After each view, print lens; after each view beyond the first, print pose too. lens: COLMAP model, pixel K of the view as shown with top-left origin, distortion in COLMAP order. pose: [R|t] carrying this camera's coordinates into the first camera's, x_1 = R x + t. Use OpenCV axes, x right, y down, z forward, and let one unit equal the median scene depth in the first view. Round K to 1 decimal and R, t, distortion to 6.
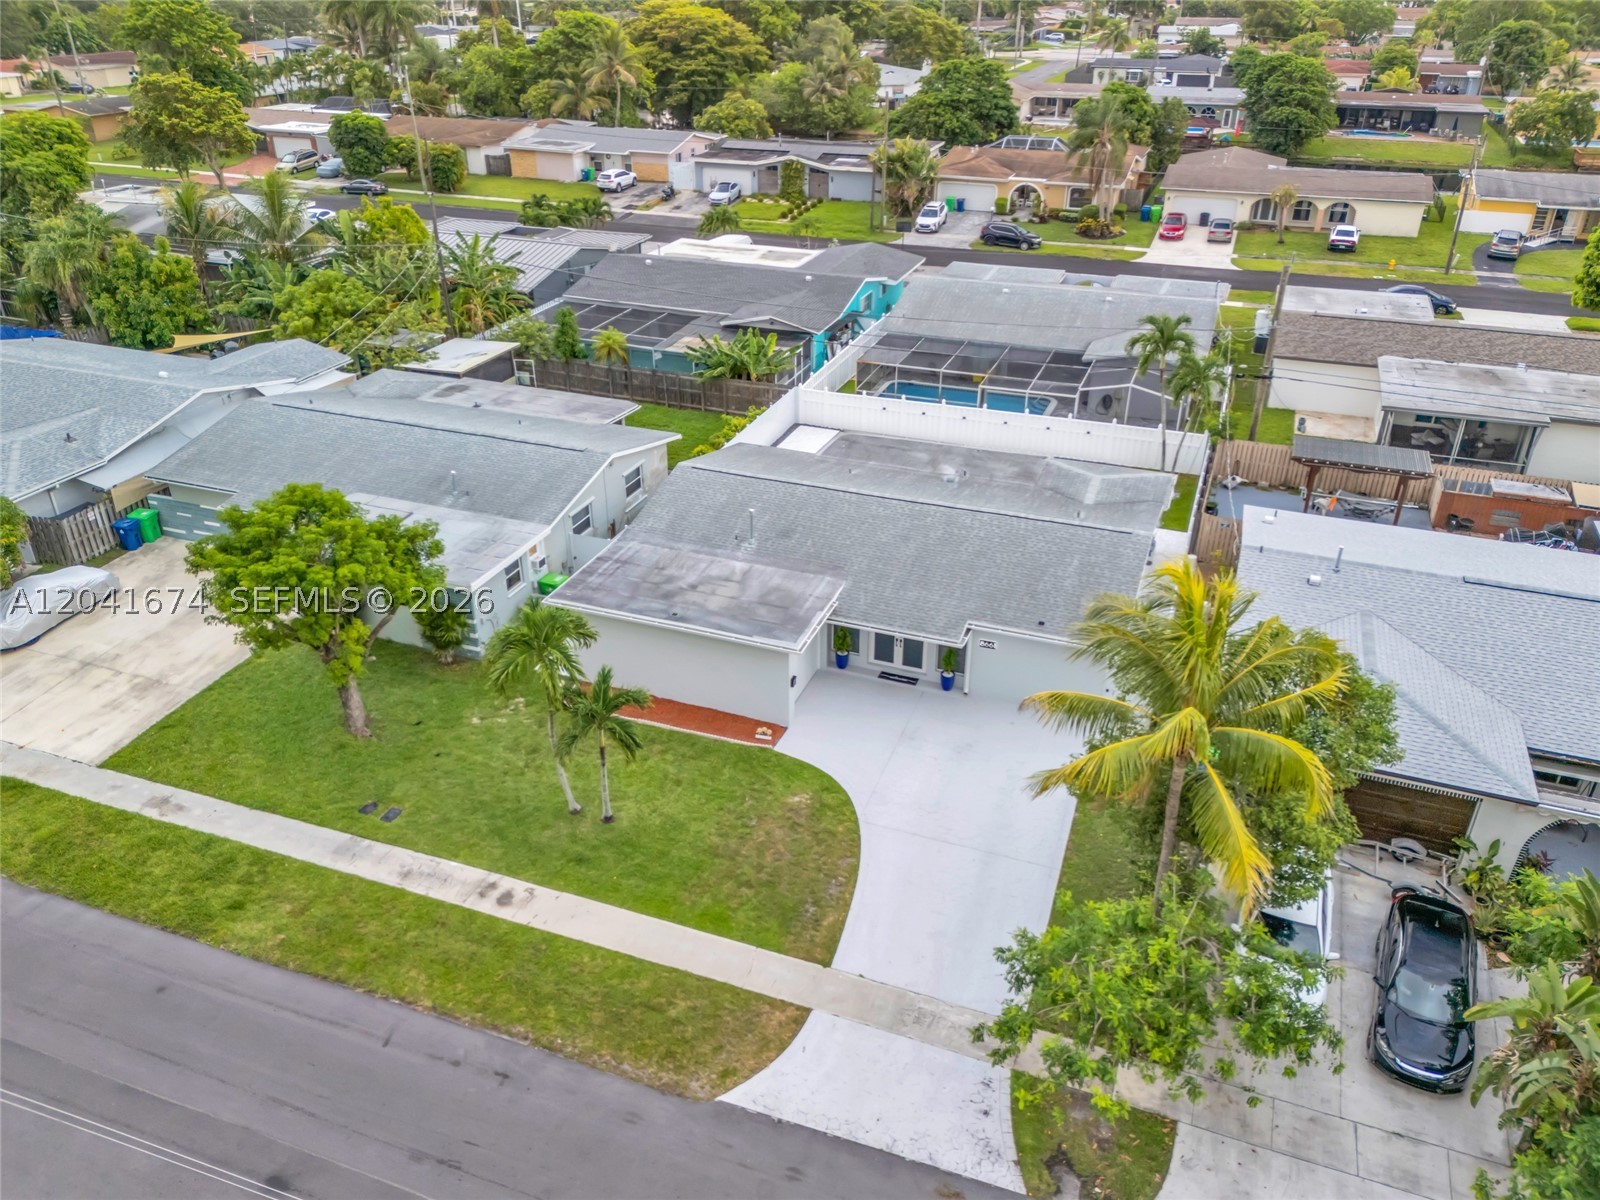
lens RADIAL K [[1188.3, 0, 800.0], [0, 1188.3, 600.0], [0, 0, 1]] dist [0.091403, -0.087155]
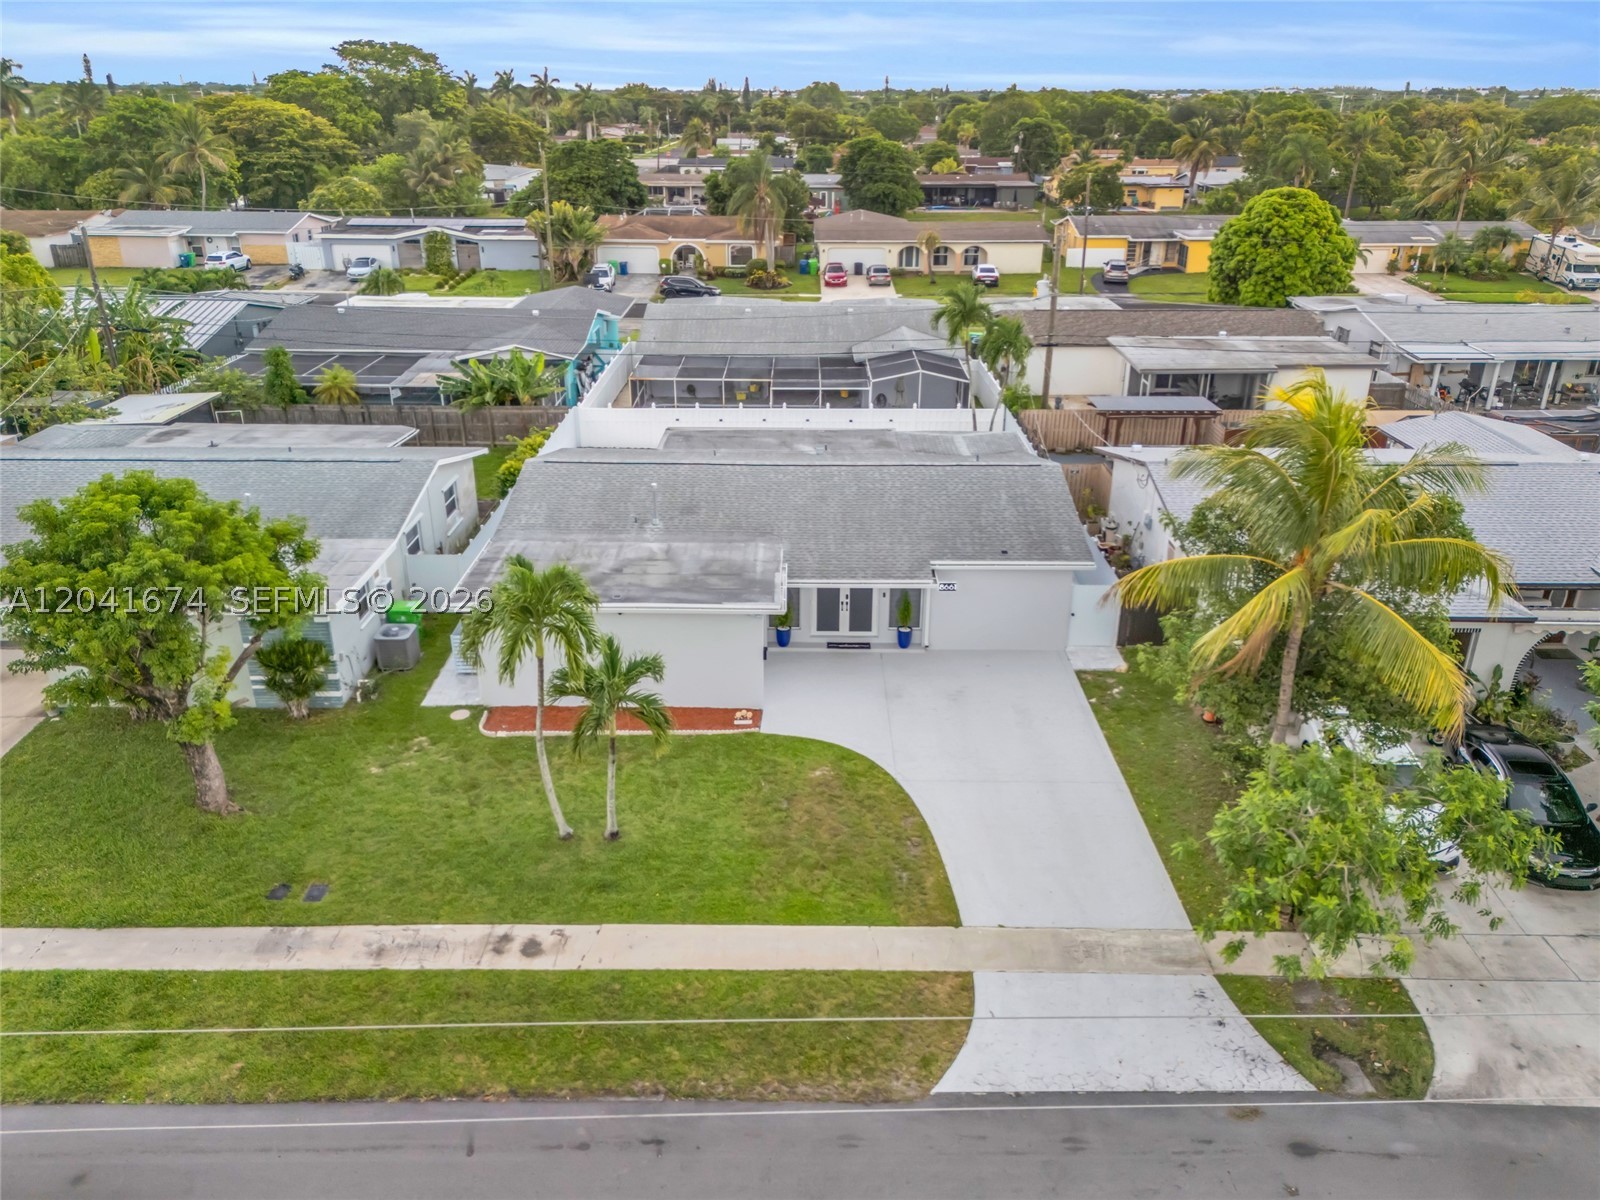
lens RADIAL K [[1188.3, 0, 800.0], [0, 1188.3, 600.0], [0, 0, 1]] dist [0.091403, -0.087155]
pose [[0.936926, -0.136495, 0.321775, -0.149965], [0.166562, 0.983704, -0.067703, 0.054709], [-0.307291, 0.117028, 0.944392, 0.096577]]
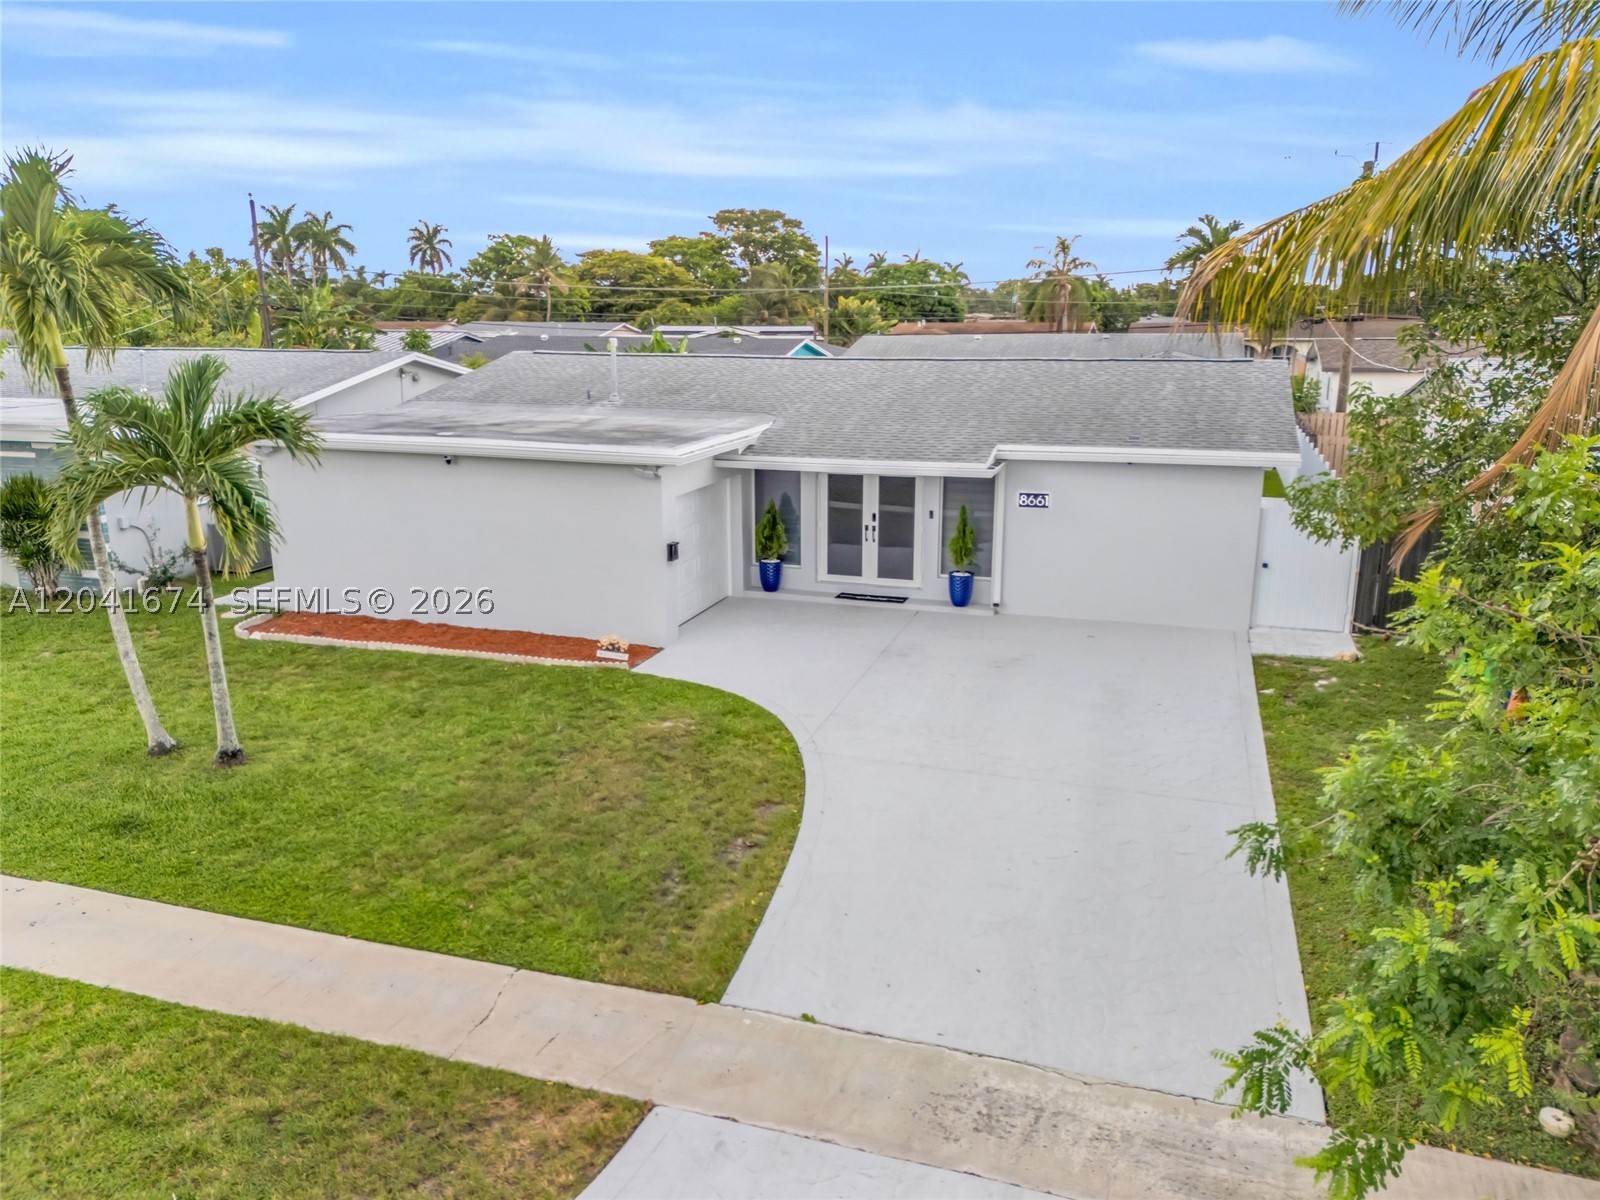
lens RADIAL K [[1188.3, 0, 800.0], [0, 1188.3, 600.0], [0, 0, 1]] dist [0.091403, -0.087155]
pose [[0.999073, -0.015221, 0.040276, 0.016947], [0.025061, 0.966212, -0.256526, 0.131442], [-0.035011, 0.257298, 0.965698, 0.292539]]
